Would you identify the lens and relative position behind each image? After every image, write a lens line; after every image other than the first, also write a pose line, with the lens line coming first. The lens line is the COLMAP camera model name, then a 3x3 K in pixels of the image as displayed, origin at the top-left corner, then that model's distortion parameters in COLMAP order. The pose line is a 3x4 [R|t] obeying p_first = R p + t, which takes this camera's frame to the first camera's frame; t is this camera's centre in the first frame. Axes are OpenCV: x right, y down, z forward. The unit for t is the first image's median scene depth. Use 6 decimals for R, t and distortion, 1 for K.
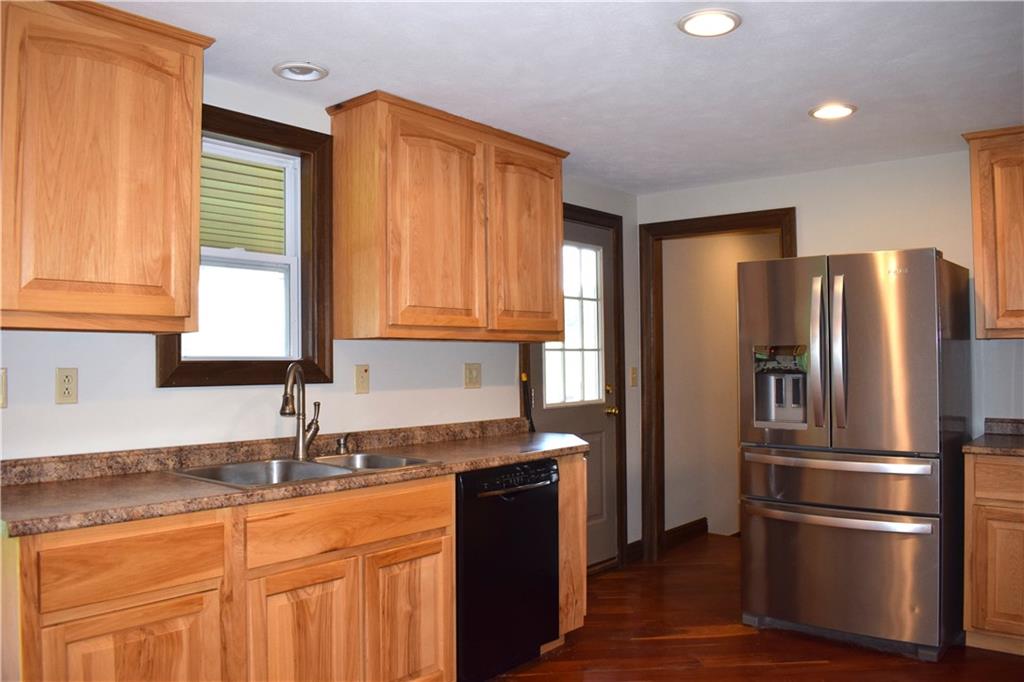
lens RADIAL K [[803.9, 0, 512.0], [0, 803.9, 341.0], [0, 0, 1]] dist [-0.088844, 0.005443]
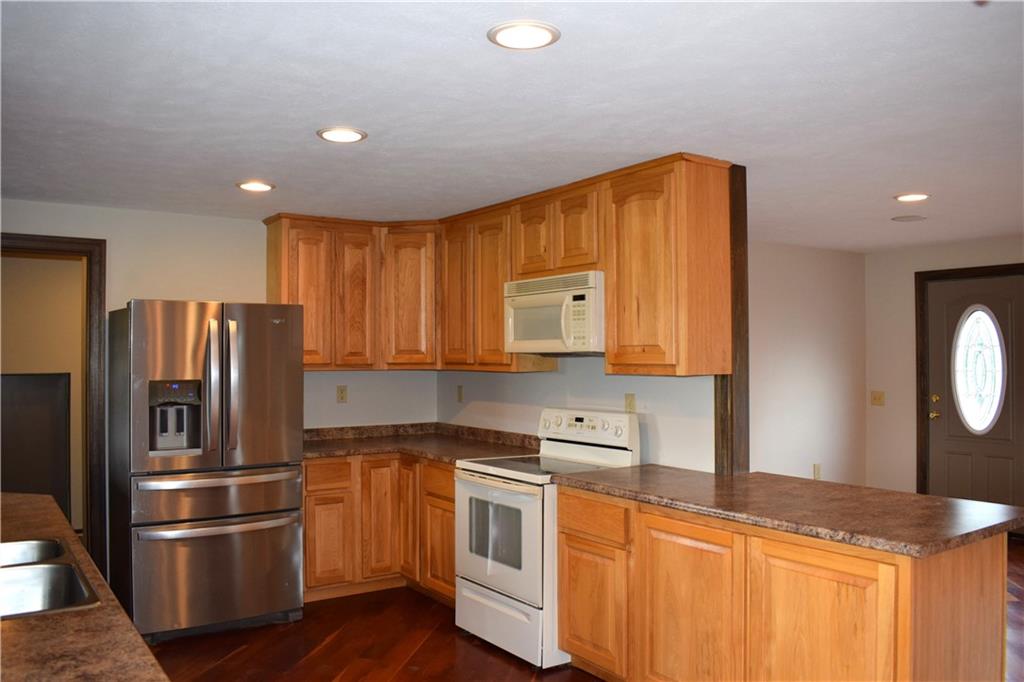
lens RADIAL K [[835.4, 0, 512.0], [0, 835.4, 341.0], [0, 0, 1]] dist [-0.064611, -0.000108]
pose [[0.276096, 0.017914, 0.960963, -0.701977], [-0.019255, 0.999729, -0.013104, -0.046772], [-0.960937, -0.014885, 0.276366, 0.267378]]
